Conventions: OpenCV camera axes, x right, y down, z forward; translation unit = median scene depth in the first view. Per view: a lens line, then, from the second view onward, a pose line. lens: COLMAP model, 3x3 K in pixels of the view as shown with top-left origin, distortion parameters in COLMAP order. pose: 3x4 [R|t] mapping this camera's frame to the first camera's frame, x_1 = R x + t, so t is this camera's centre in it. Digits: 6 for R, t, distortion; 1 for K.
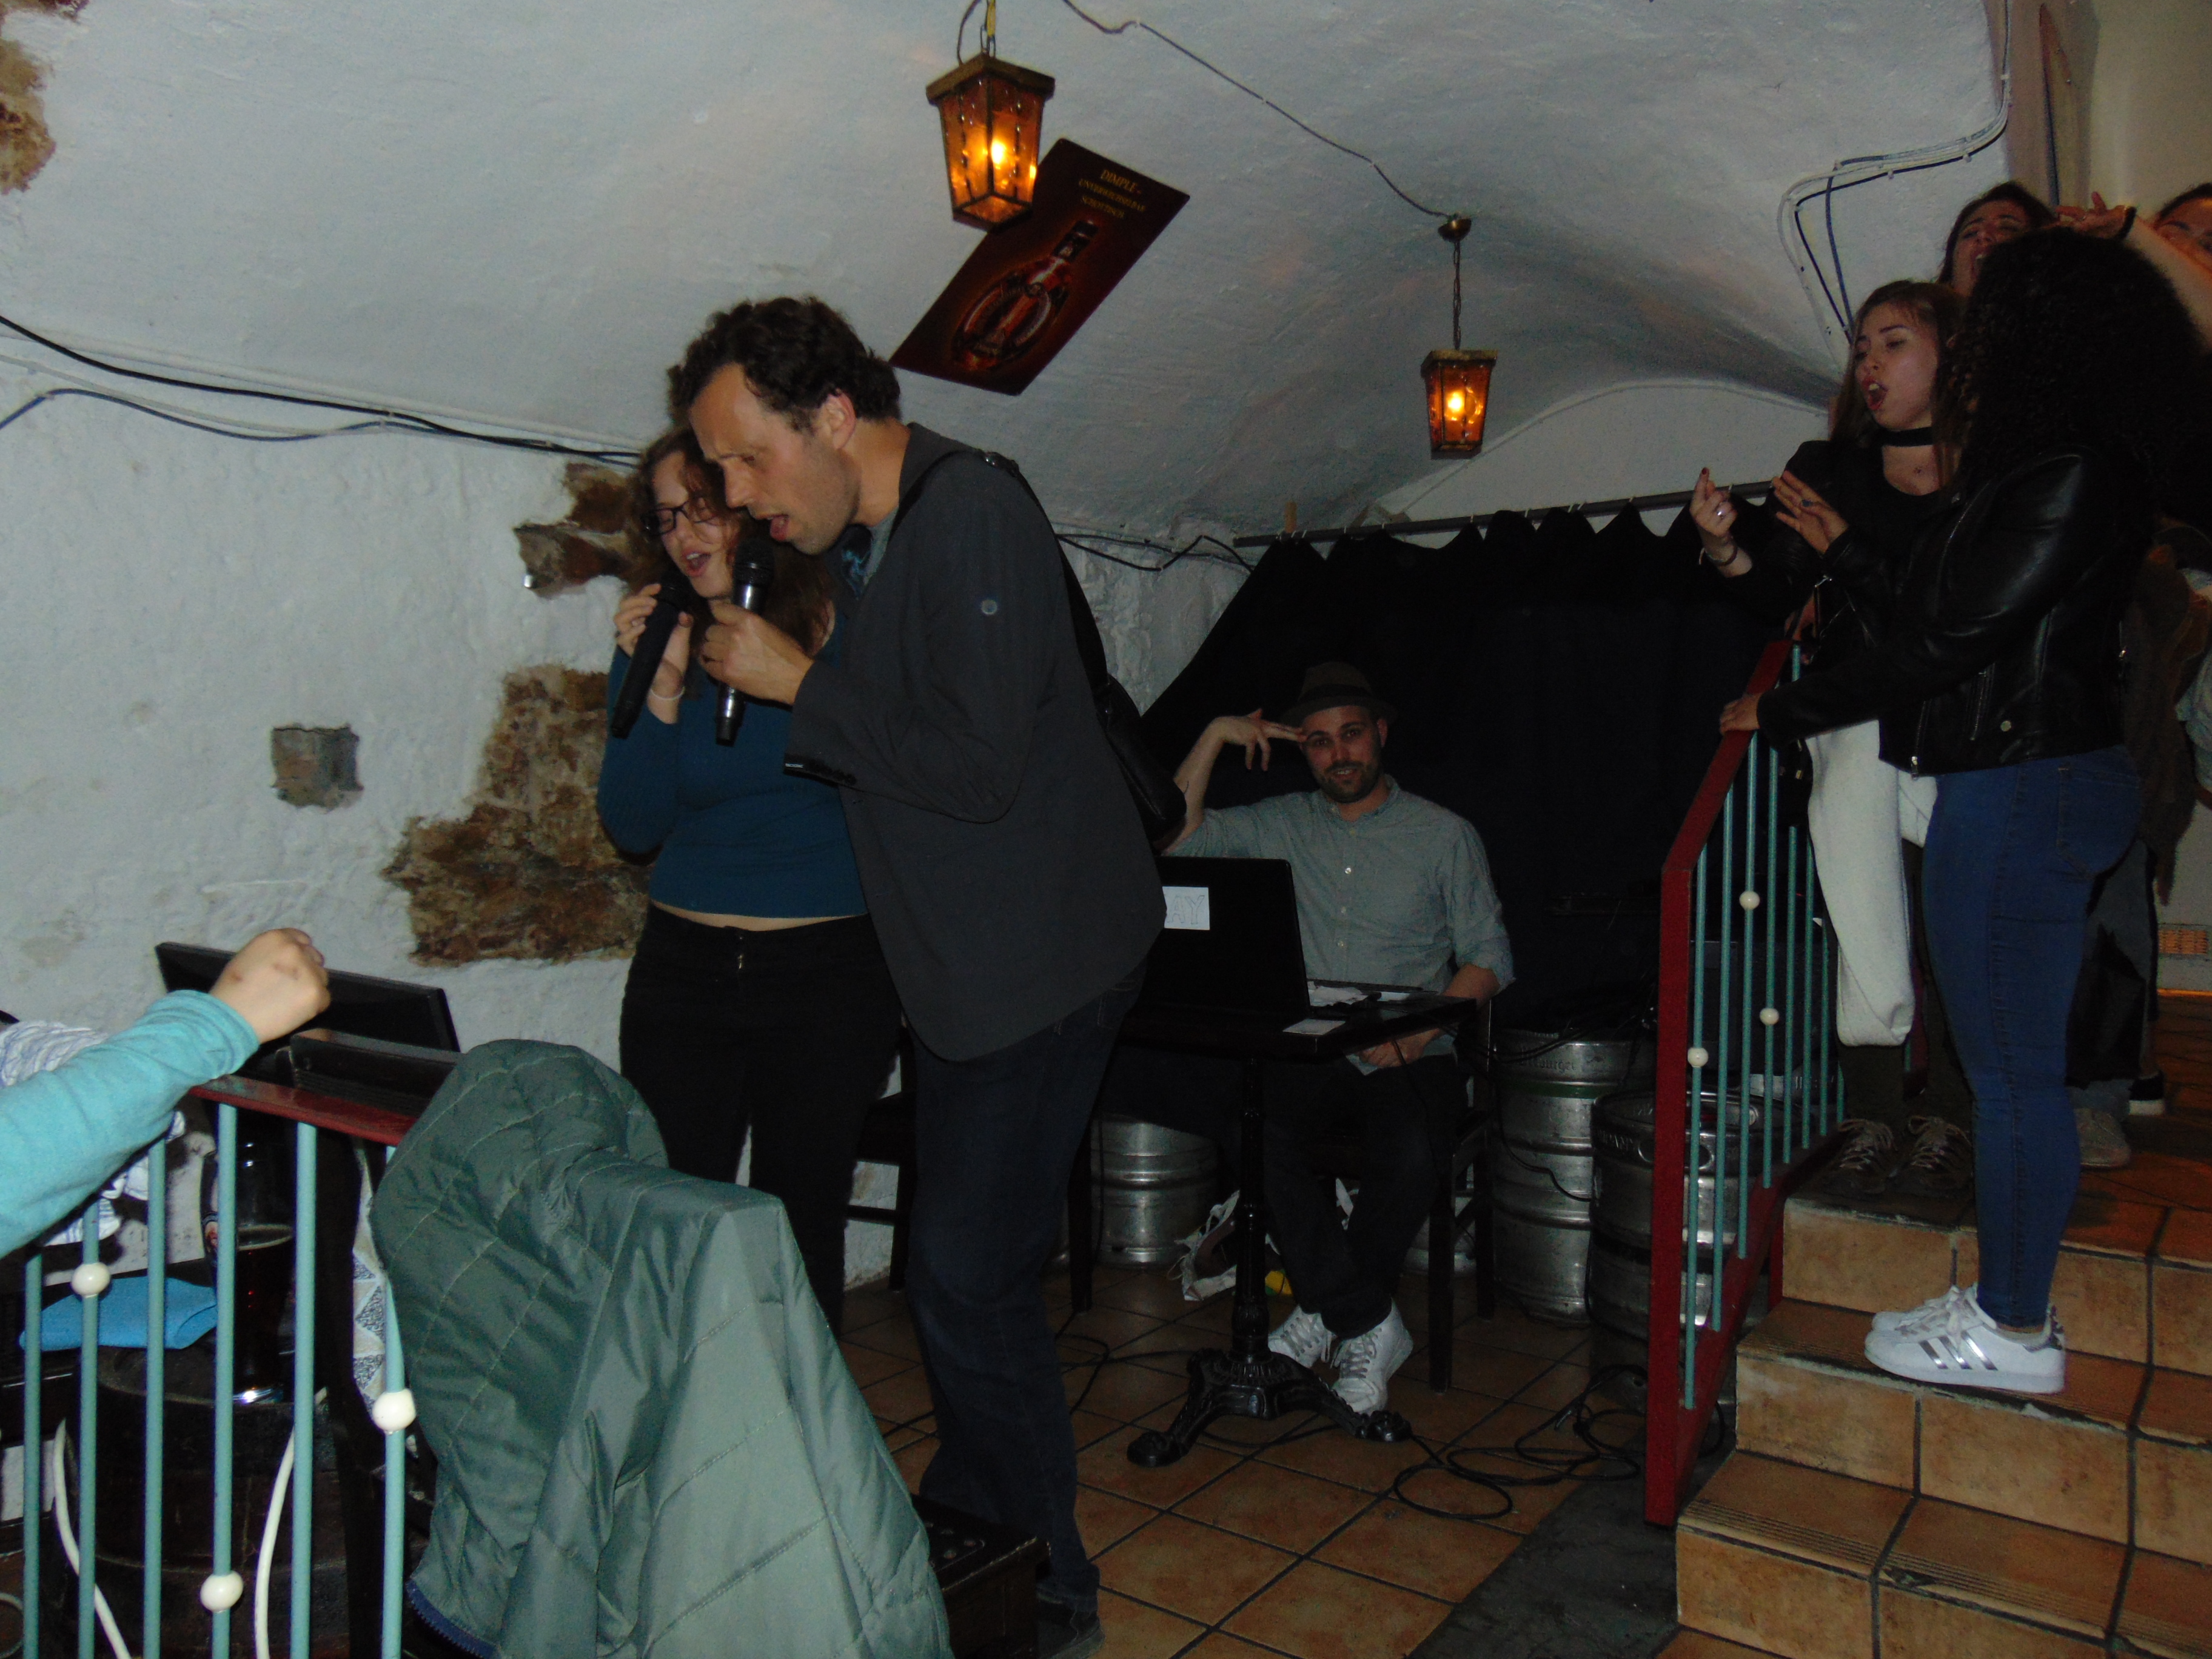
lens RADIAL K [[1646.3, 0, 1102.6], [0, 1646.3, 823.5], [0, 0, 1]] dist [-0.031411, 0.049459]
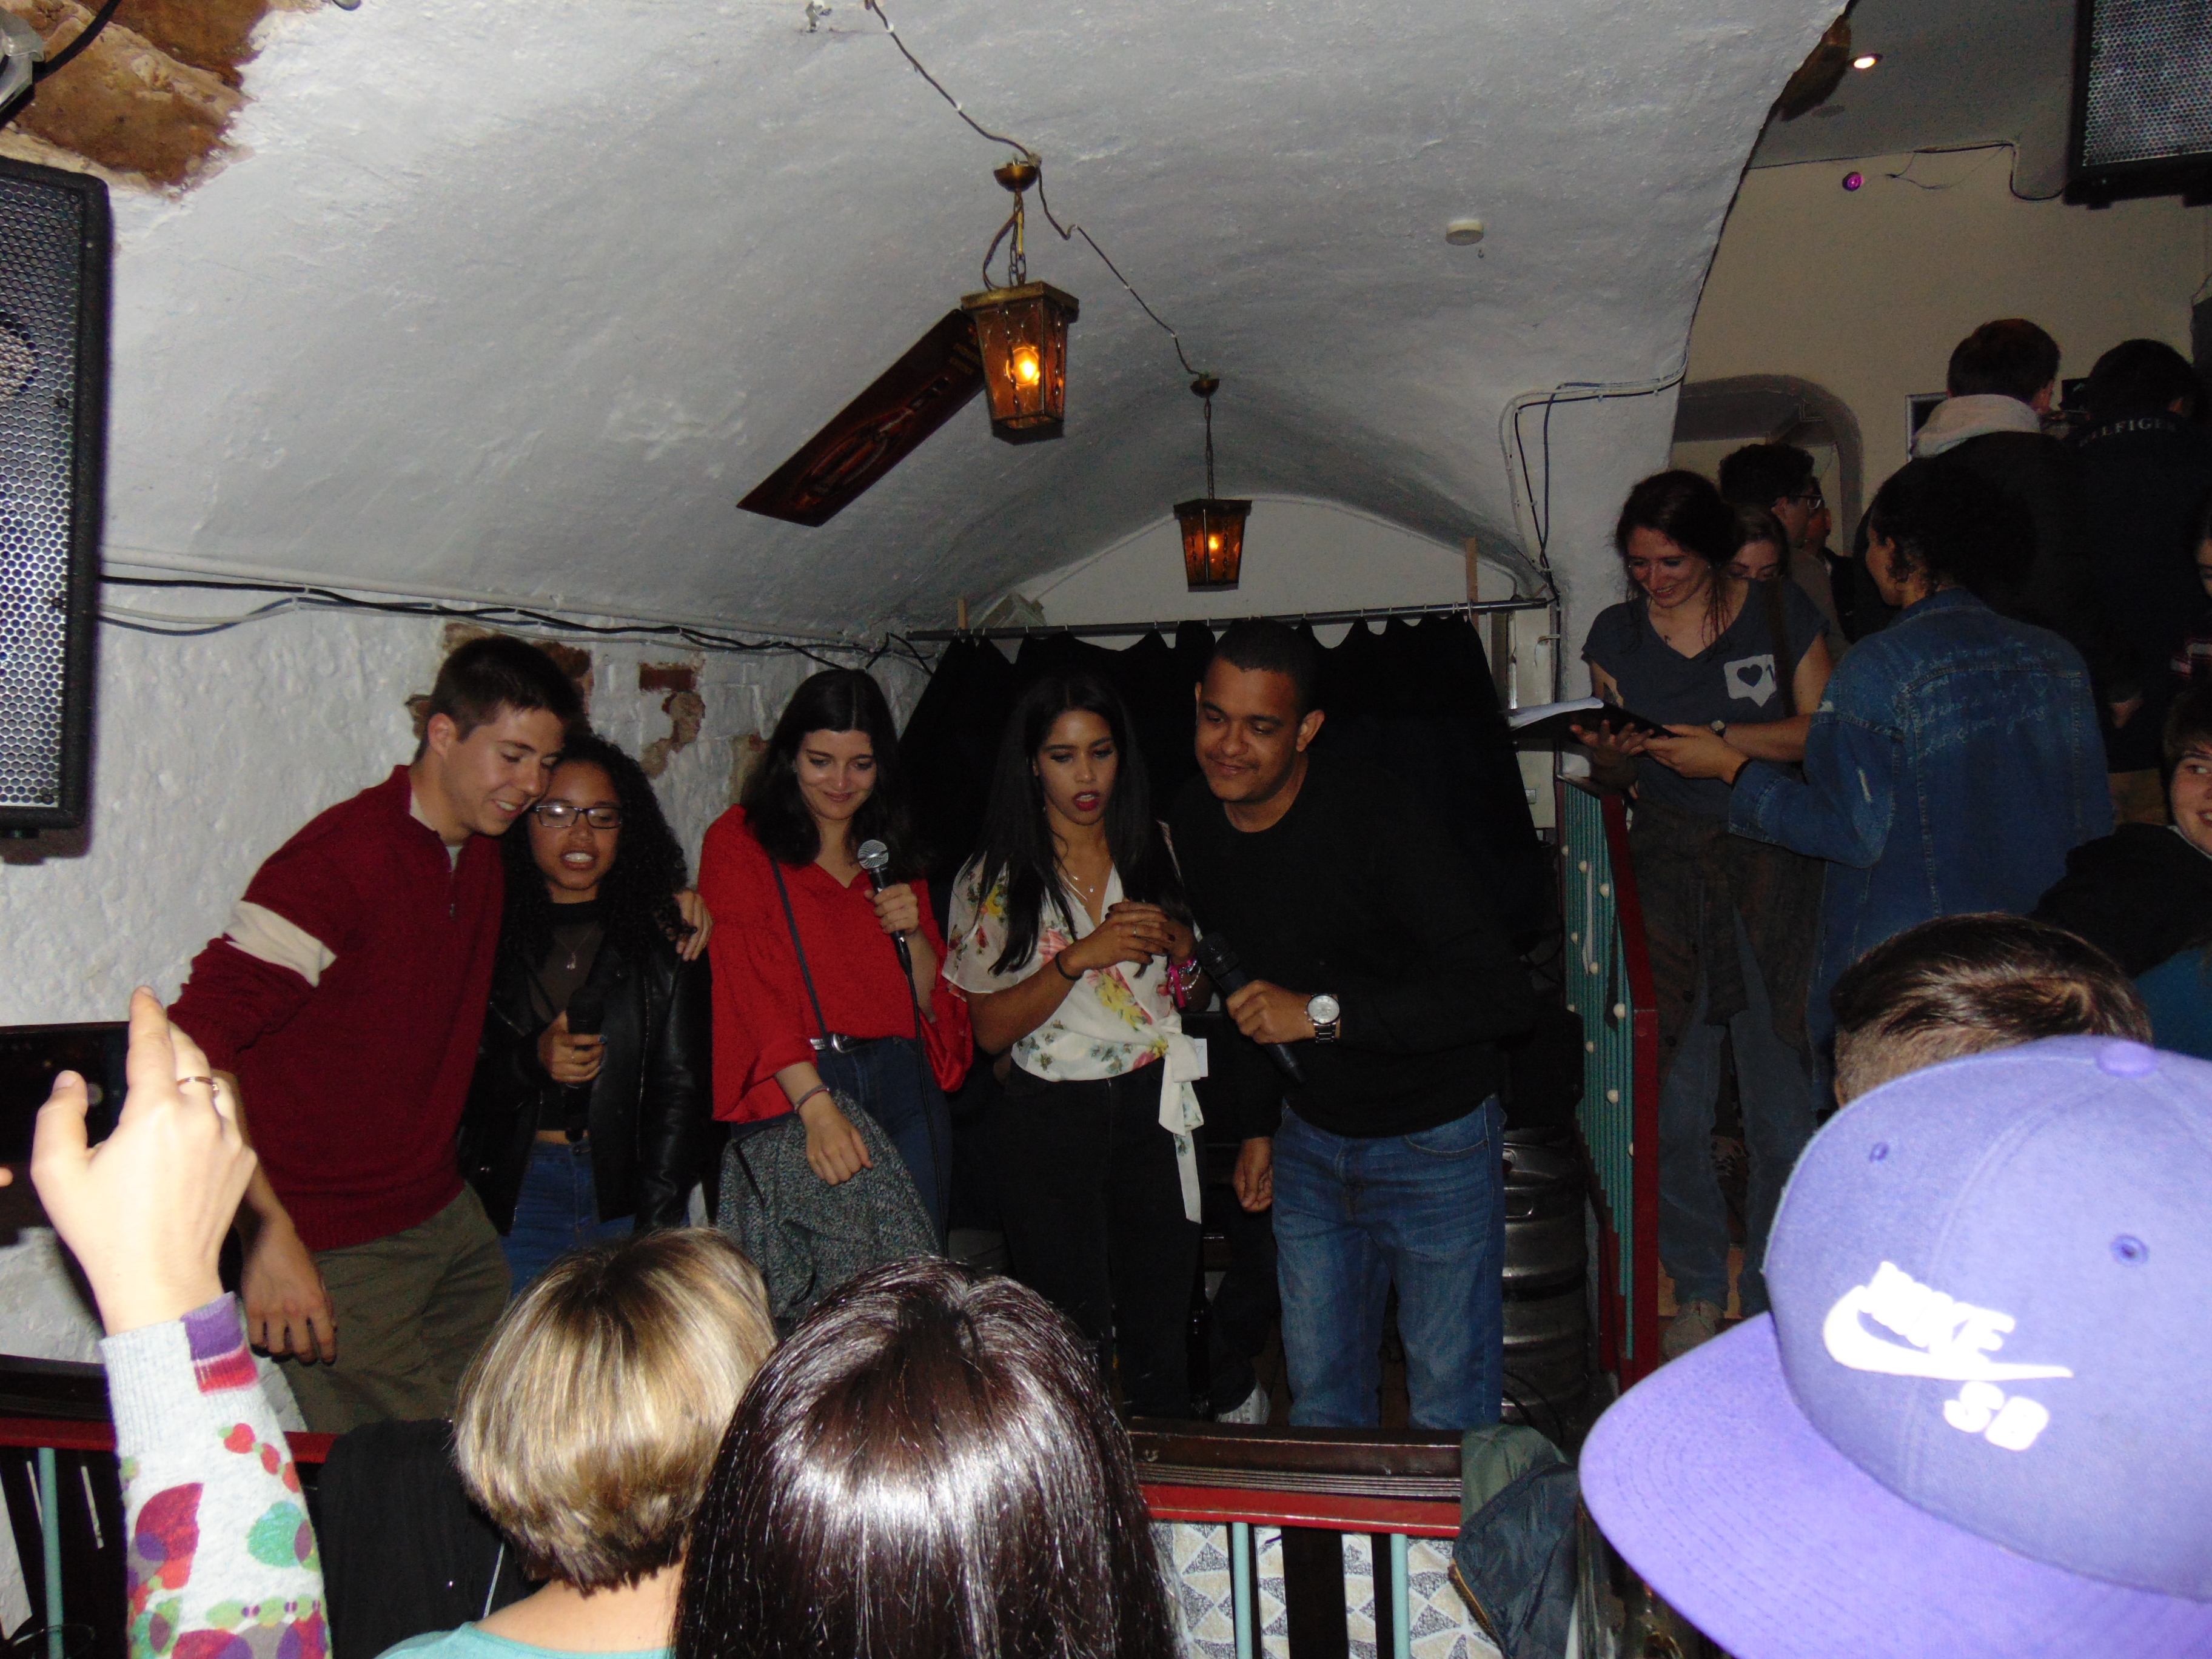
lens RADIAL K [[1646.3, 0, 1102.6], [0, 1646.3, 823.5], [0, 0, 1]] dist [-0.031411, 0.049459]
pose [[0.904715, -0.050939, 0.422961, -0.387663], [0.043158, 0.998677, 0.027959, -0.120801], [-0.423826, -0.007041, 0.905716, 0.031636]]
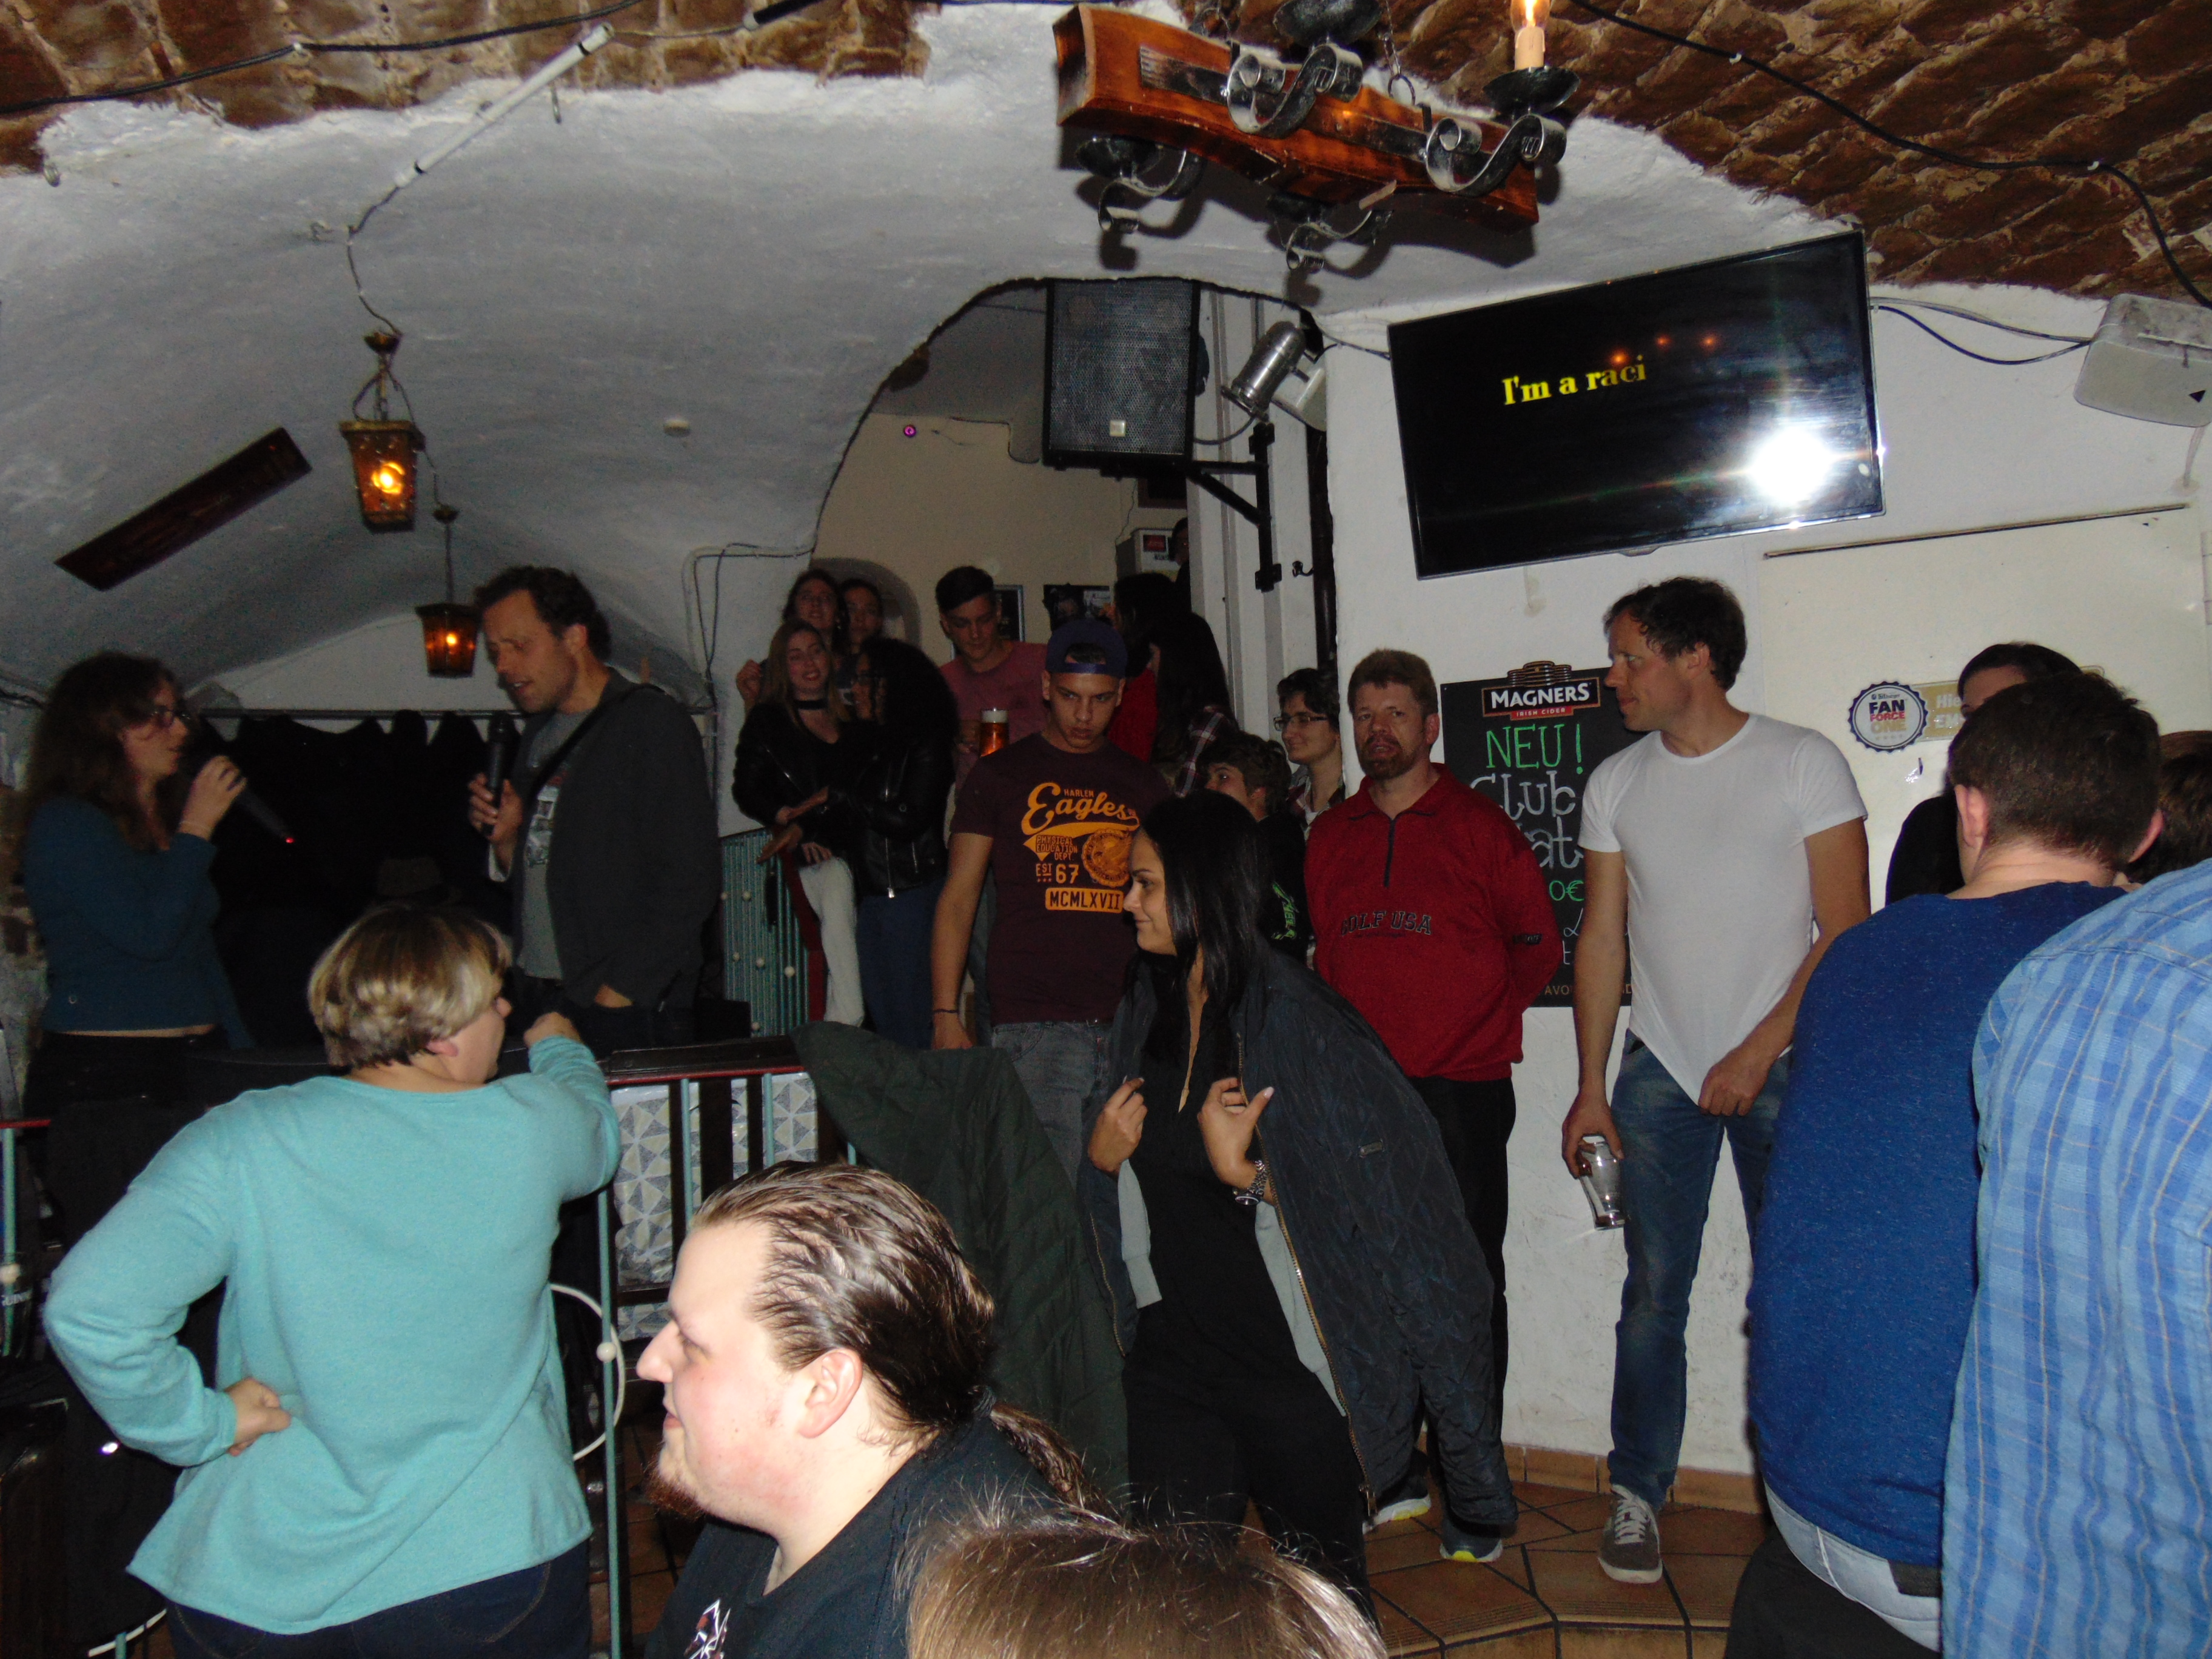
lens RADIAL K [[1646.3, 0, 1102.6], [0, 1646.3, 823.5], [0, 0, 1]] dist [-0.031411, 0.049459]
pose [[0.541319, 0.015924, 0.840667, -0.750189], [0.054400, 0.997063, -0.053915, -0.000871], [-0.839056, 0.074917, 0.538863, -0.213868]]
